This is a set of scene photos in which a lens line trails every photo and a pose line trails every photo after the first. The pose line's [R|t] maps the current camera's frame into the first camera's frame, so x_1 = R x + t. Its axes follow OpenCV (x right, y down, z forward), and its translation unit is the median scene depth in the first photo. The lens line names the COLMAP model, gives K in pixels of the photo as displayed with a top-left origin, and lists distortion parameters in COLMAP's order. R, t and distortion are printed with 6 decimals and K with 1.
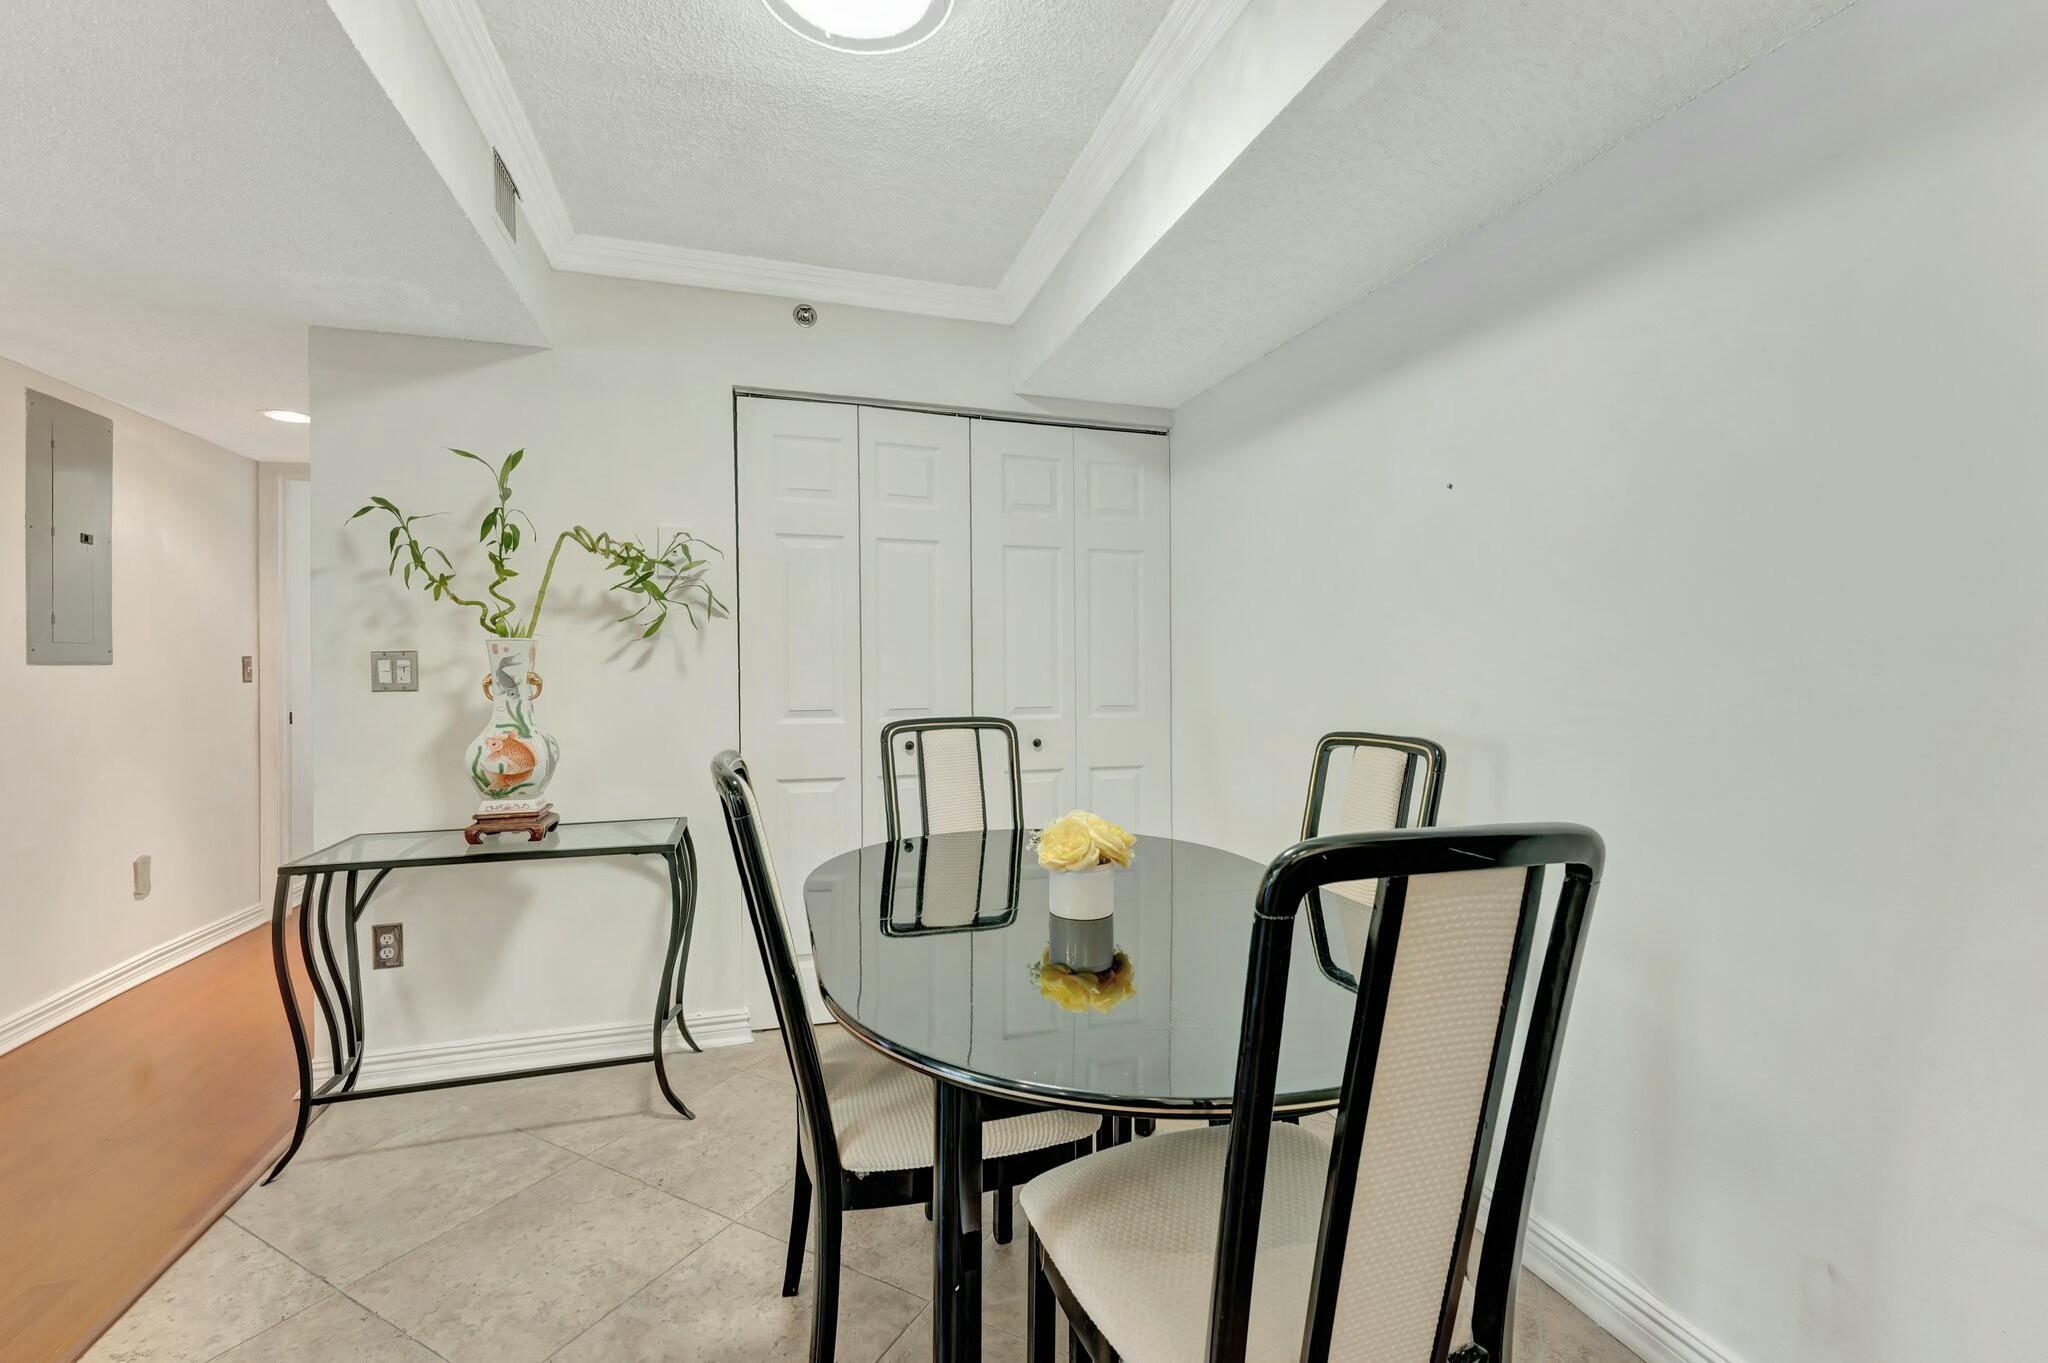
lens RADIAL K [[871.5, 0, 1017.8], [0, 871.5, 680.3], [0, 0, 1]] dist [0.003523, -0.000014]
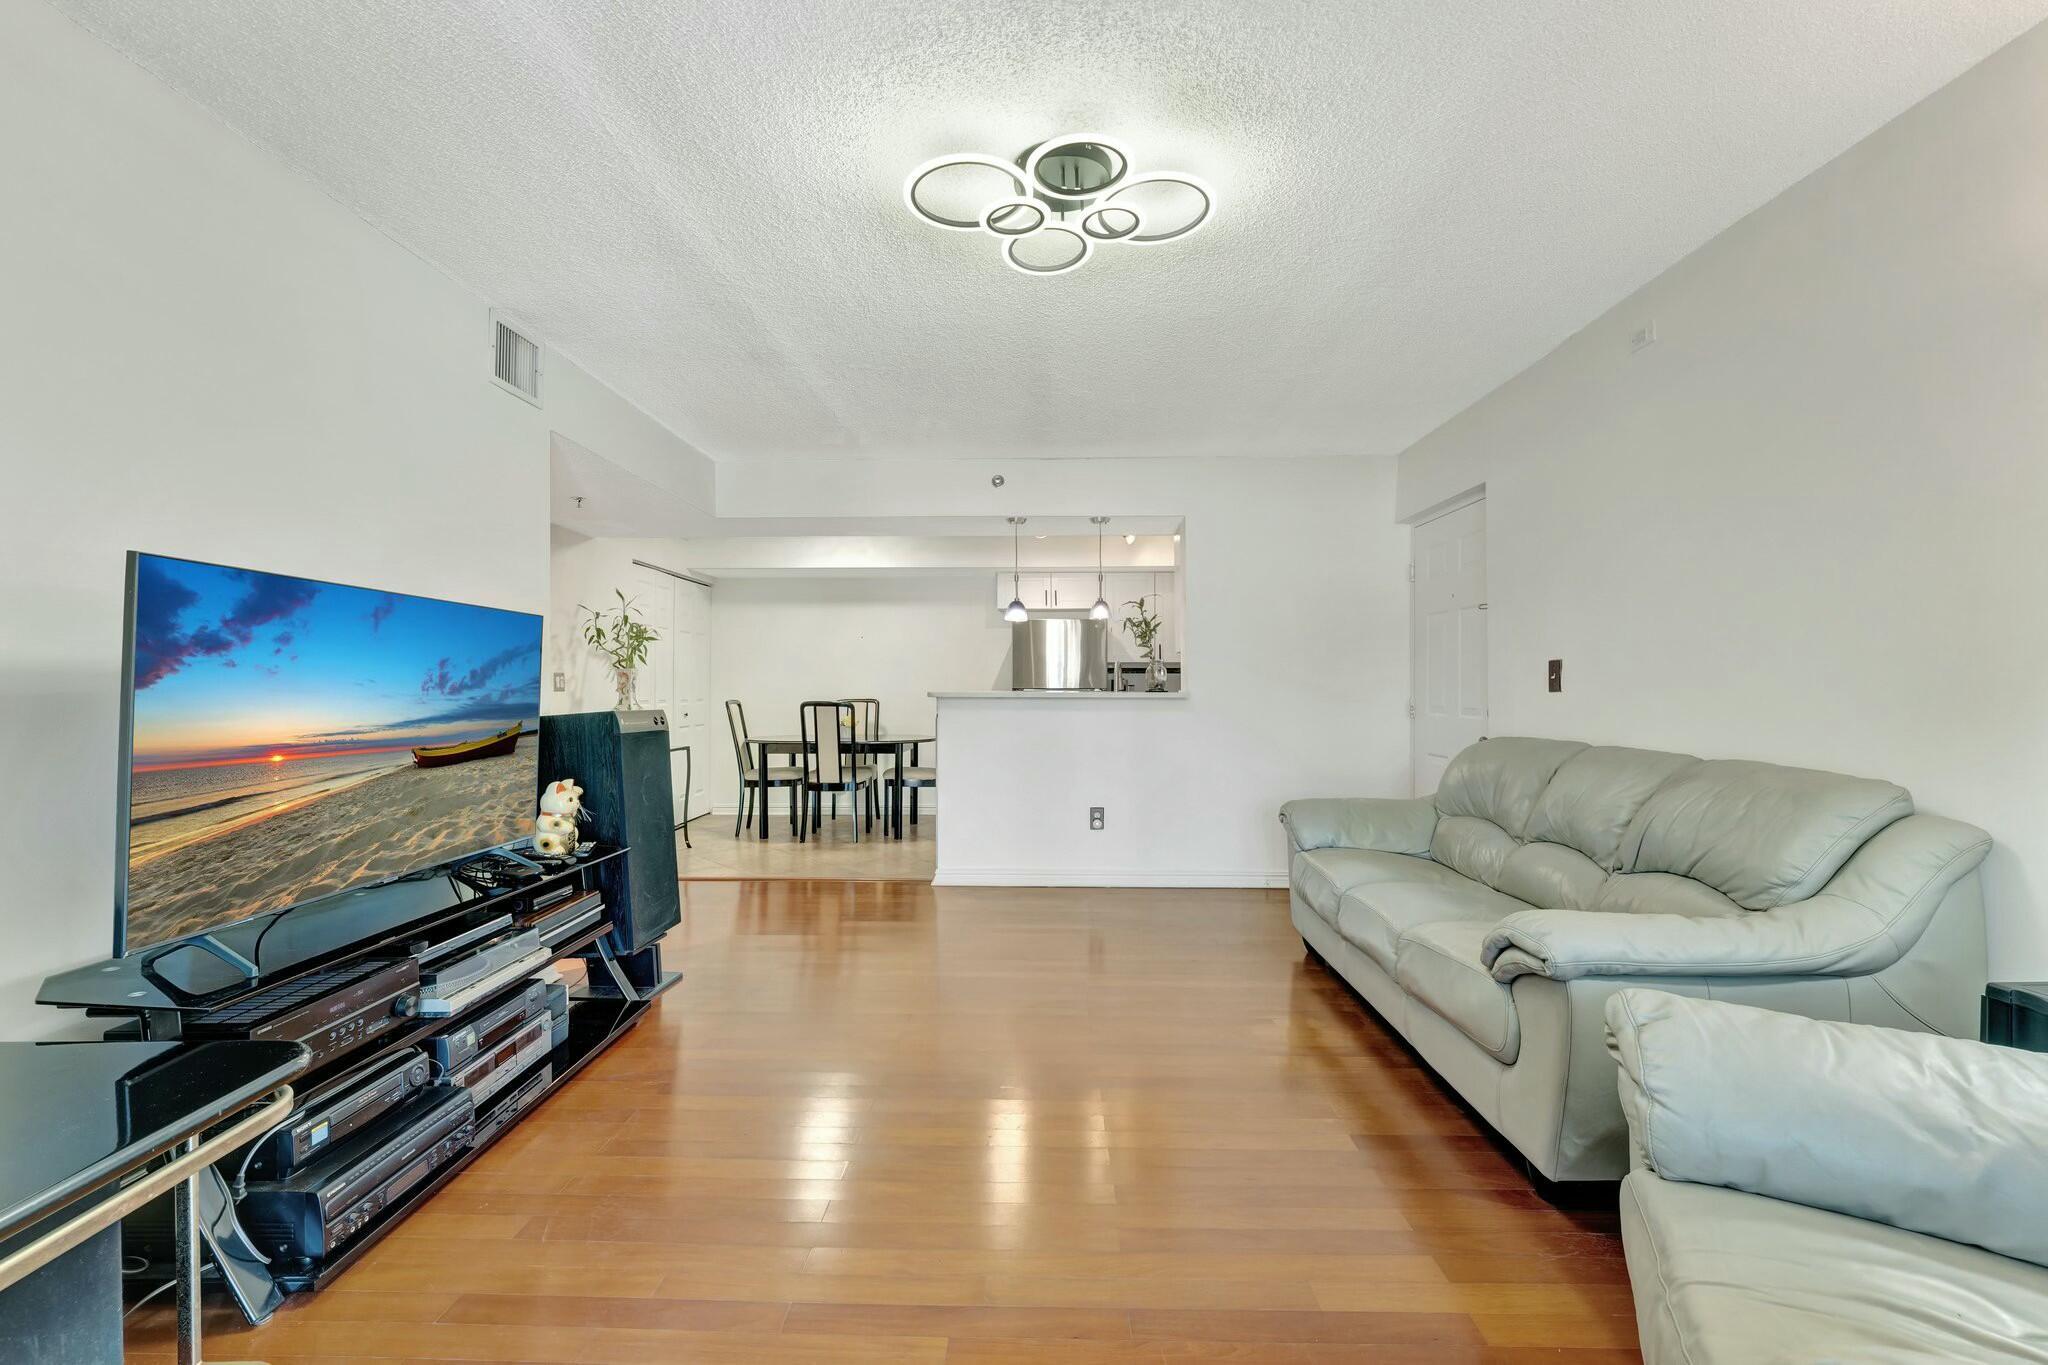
lens RADIAL K [[871.5, 0, 1039.1], [0, 871.5, 678.3], [0, 0, 1]] dist [0.003523, -0.000014]
pose [[0.308530, 0.012108, 0.951138, -2.431183], [0.016829, 0.999693, -0.018185, 0.040779], [-0.951066, 0.021617, 0.308231, -0.816712]]
